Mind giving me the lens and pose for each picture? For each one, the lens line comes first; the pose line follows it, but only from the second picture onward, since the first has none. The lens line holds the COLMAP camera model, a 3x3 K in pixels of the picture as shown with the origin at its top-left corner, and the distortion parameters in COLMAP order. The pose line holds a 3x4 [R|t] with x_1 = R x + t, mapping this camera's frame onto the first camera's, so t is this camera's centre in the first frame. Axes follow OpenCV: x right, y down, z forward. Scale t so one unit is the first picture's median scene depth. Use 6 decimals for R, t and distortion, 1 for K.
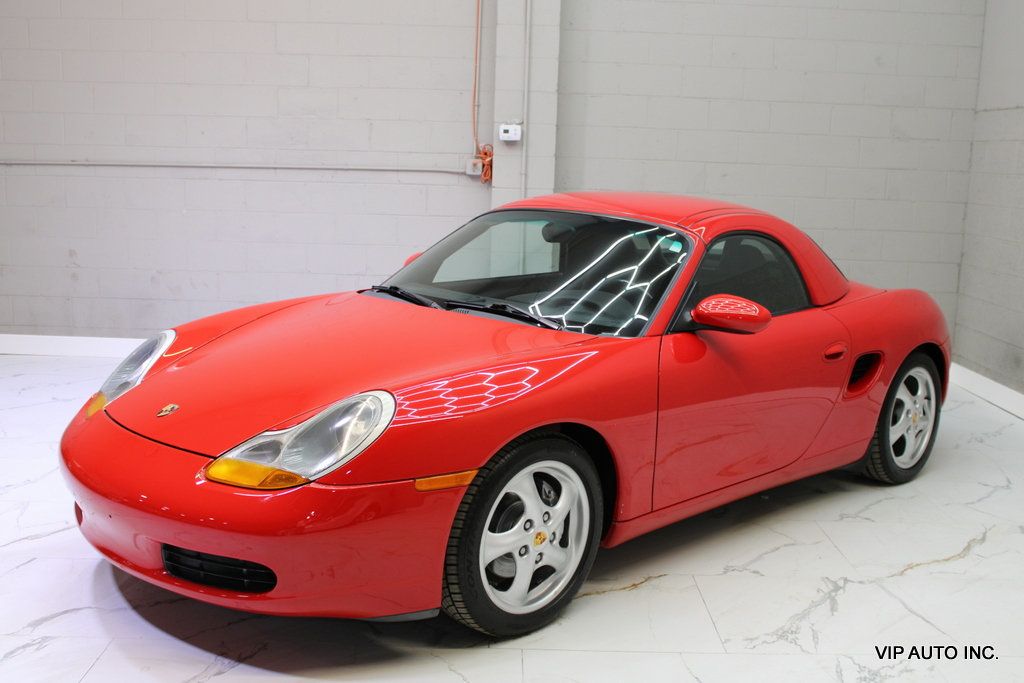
lens RADIAL K [[1005.6, 0, 512.8], [0, 1005.6, 330.4], [0, 0, 1]] dist [-0.048106, 0.000000]
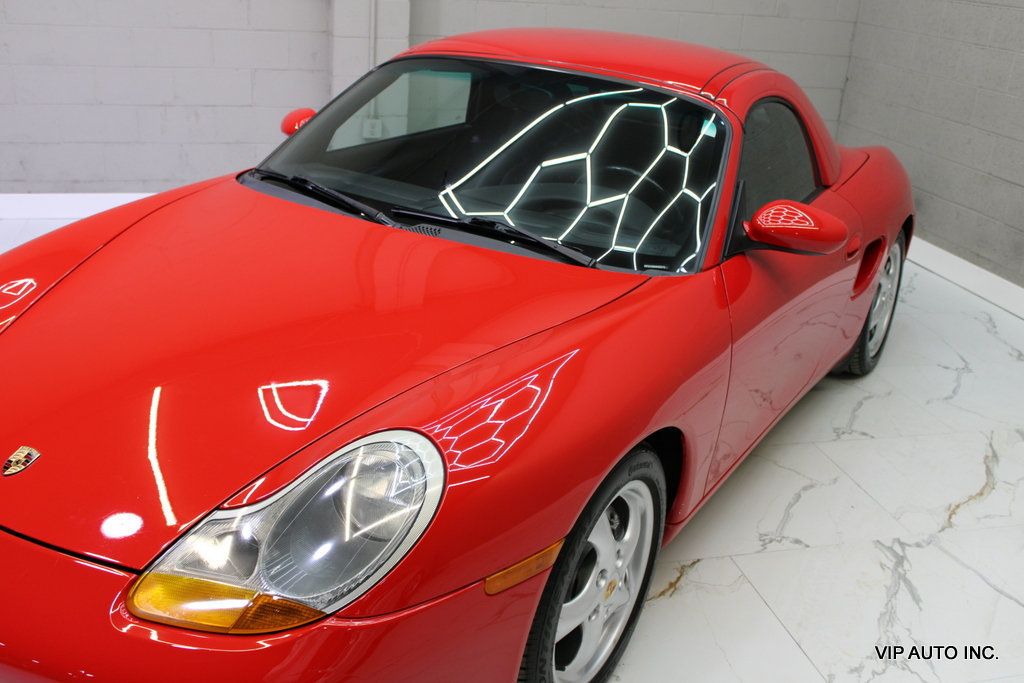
lens RADIAL K [[974.1, 0, 482.5], [0, 974.1, 321.0], [0, 0, 1]] dist [-0.048937, 0.000000]
pose [[0.974524, -0.054950, 0.217447, -0.157053], [0.006810, 0.976325, 0.216200, -0.098148], [-0.224179, -0.209211, 0.951827, 0.327404]]
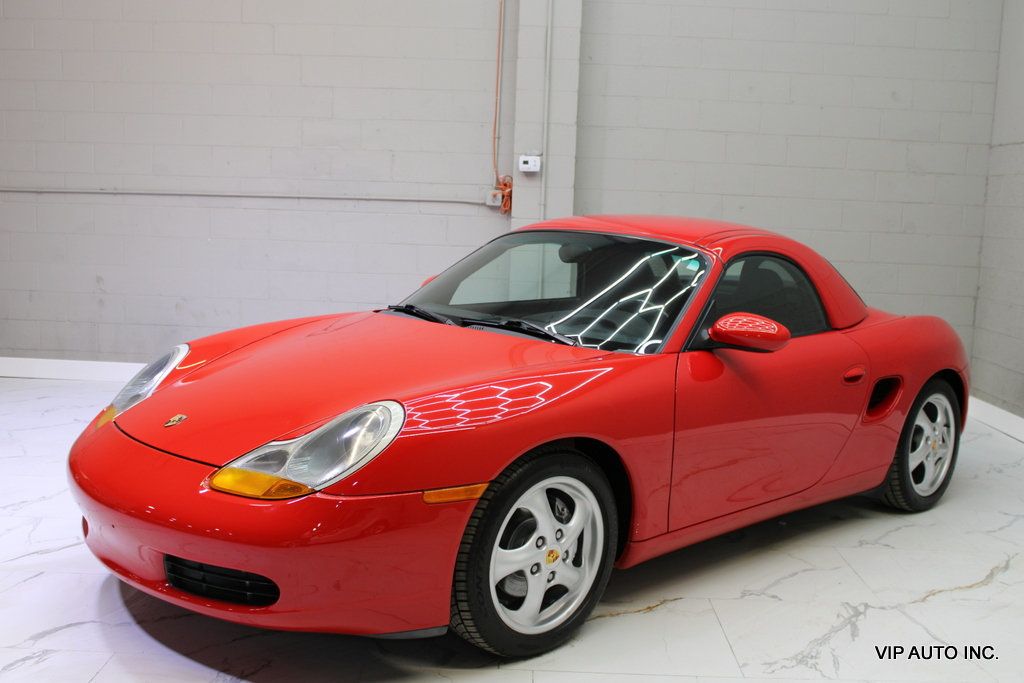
lens RADIAL K [[974.1, 0, 516.7], [0, 974.1, 340.0], [0, 0, 1]] dist [-0.048937, 0.000000]
pose [[0.999805, 0.008819, -0.017693, 0.005769], [-0.009385, 0.999438, -0.032171, 0.022442], [0.017400, 0.032331, 0.999326, 0.039832]]
